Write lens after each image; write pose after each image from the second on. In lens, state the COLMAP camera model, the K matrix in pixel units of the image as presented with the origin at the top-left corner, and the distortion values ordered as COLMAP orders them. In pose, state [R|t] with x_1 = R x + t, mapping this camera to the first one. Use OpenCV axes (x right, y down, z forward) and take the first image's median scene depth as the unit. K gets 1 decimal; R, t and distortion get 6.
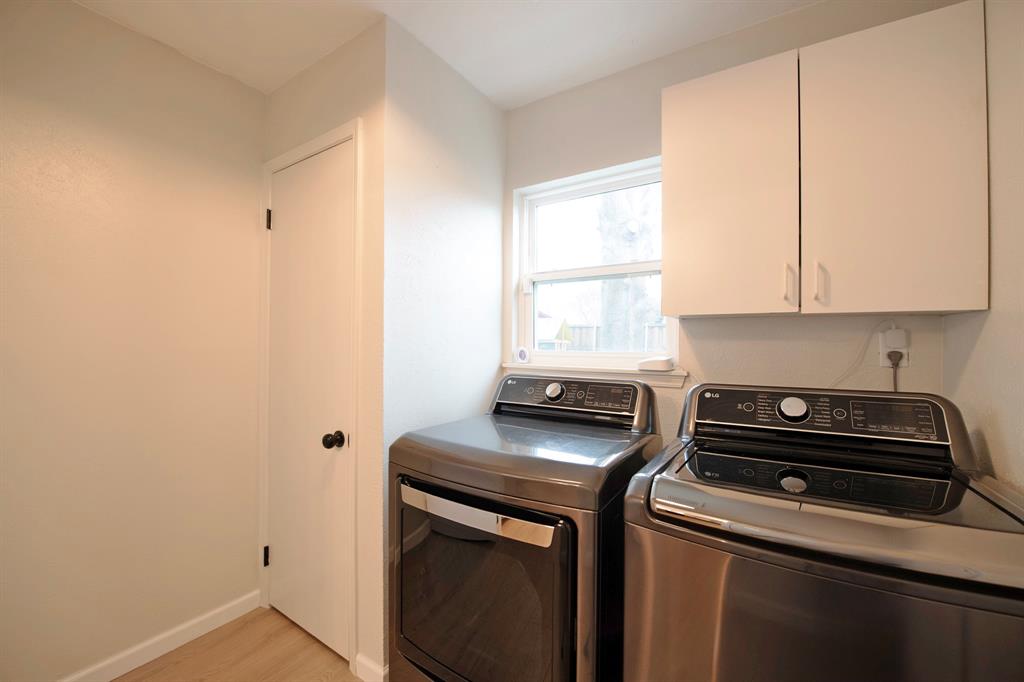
lens RADIAL K [[404.2, 0, 509.4], [0, 404.2, 341.1], [0, 0, 1]] dist [-0.022616, -0.000377]
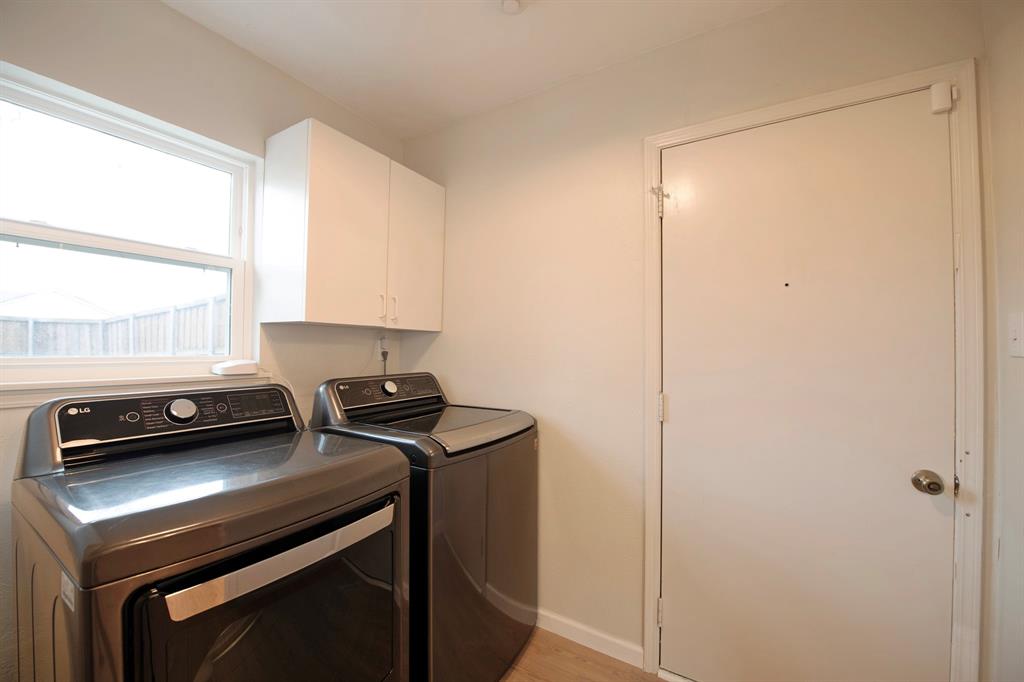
lens RADIAL K [[404.2, 0, 509.4], [0, 404.2, 341.1], [0, 0, 1]] dist [-0.022616, -0.000377]
pose [[-0.017430, 0.012663, 0.999768, -0.650272], [-0.010045, 0.999867, -0.012840, -0.000641], [-0.999798, -0.010266, -0.017301, 0.413521]]
